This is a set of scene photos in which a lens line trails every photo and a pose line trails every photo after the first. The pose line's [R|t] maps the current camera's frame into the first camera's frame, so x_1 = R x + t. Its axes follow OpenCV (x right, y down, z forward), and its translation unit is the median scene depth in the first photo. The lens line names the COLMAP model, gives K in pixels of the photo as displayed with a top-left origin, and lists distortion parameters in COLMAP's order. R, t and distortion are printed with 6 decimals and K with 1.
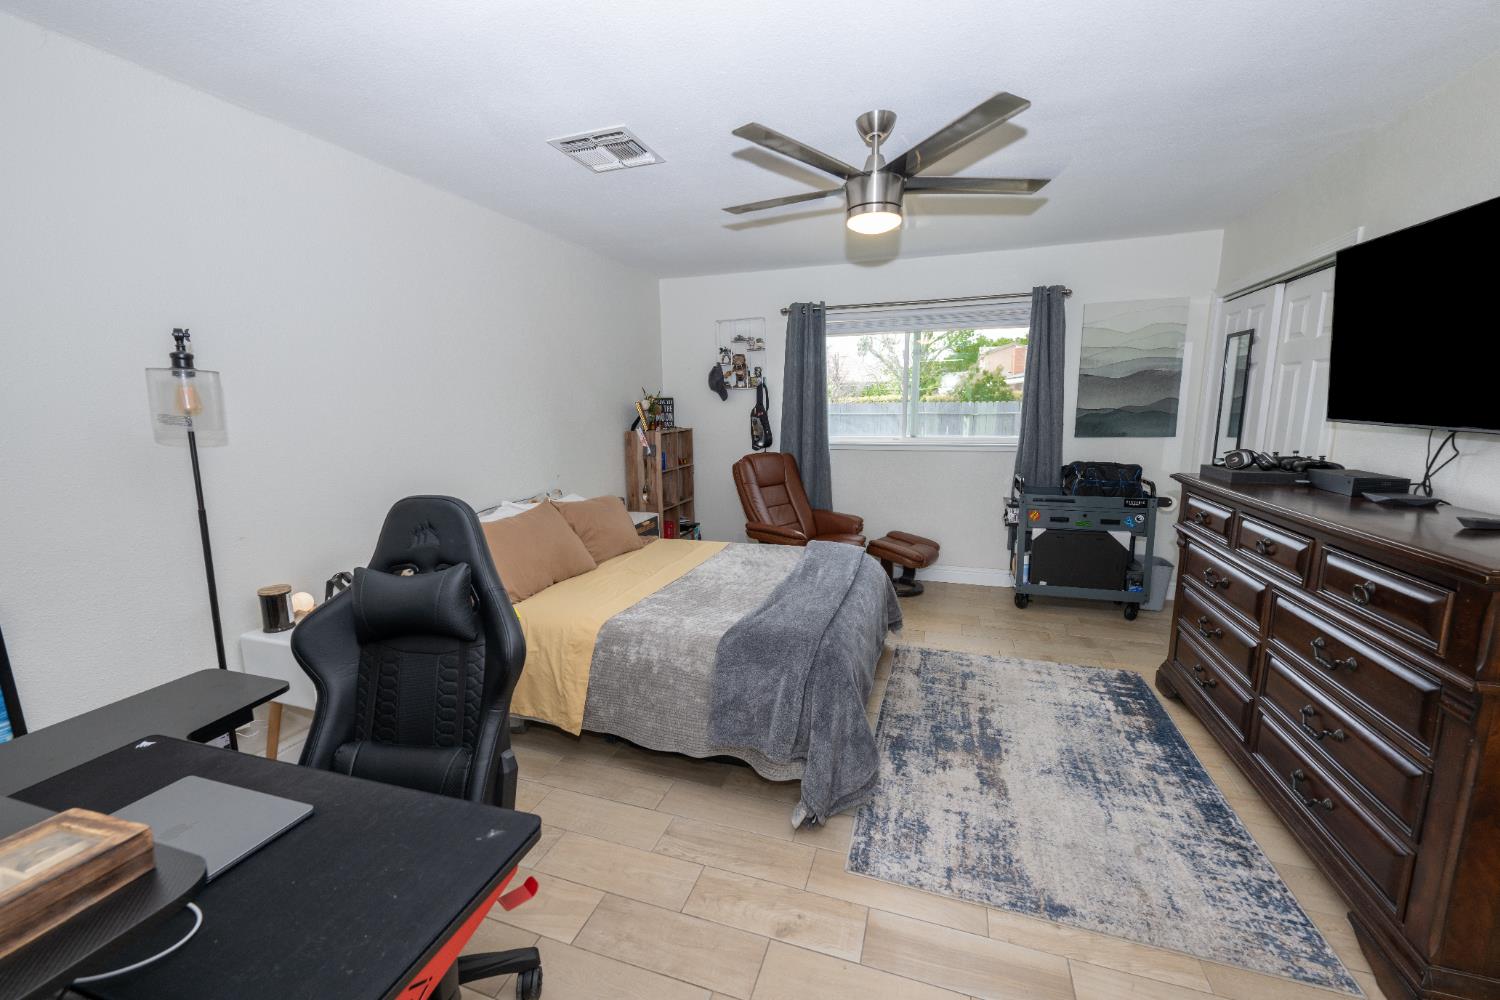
lens RADIAL K [[593.0, 0, 747.2], [0, 593.0, 497.4], [0, 0, 1]] dist [-0.001883, -0.000642]
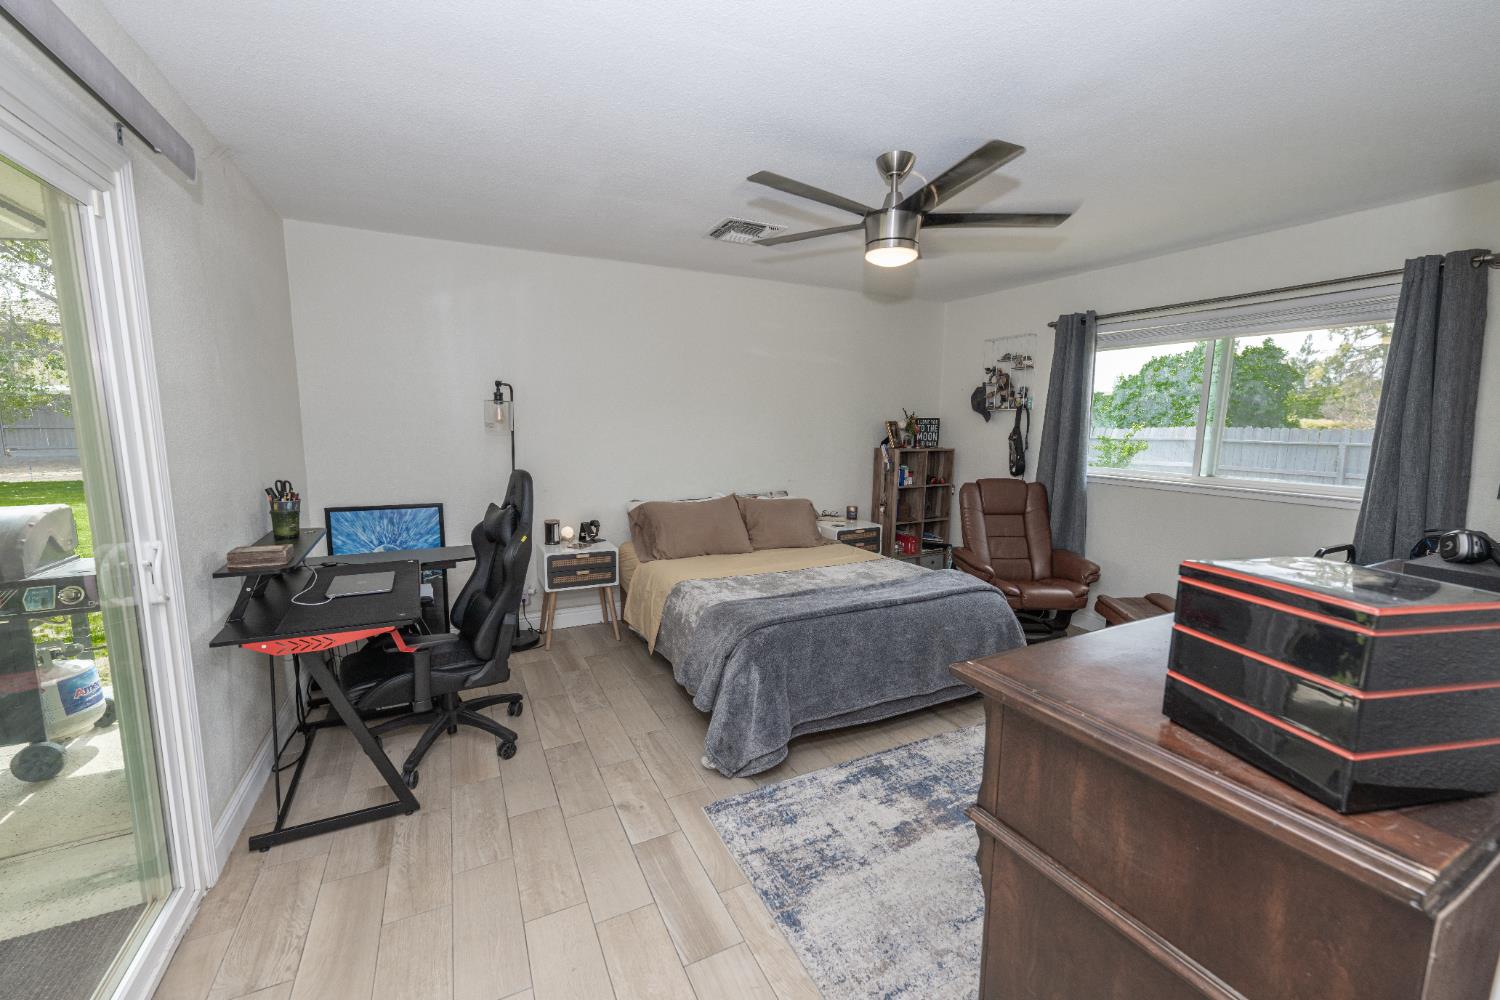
lens RADIAL K [[593.0, 0, 744.5], [0, 593.0, 496.8], [0, 0, 1]] dist [-0.001883, -0.000642]
pose [[0.711910, 0.113658, -0.693012, 0.440163], [-0.131133, 0.990974, 0.027817, -0.022767], [0.689919, 0.071074, 0.720389, 0.056782]]
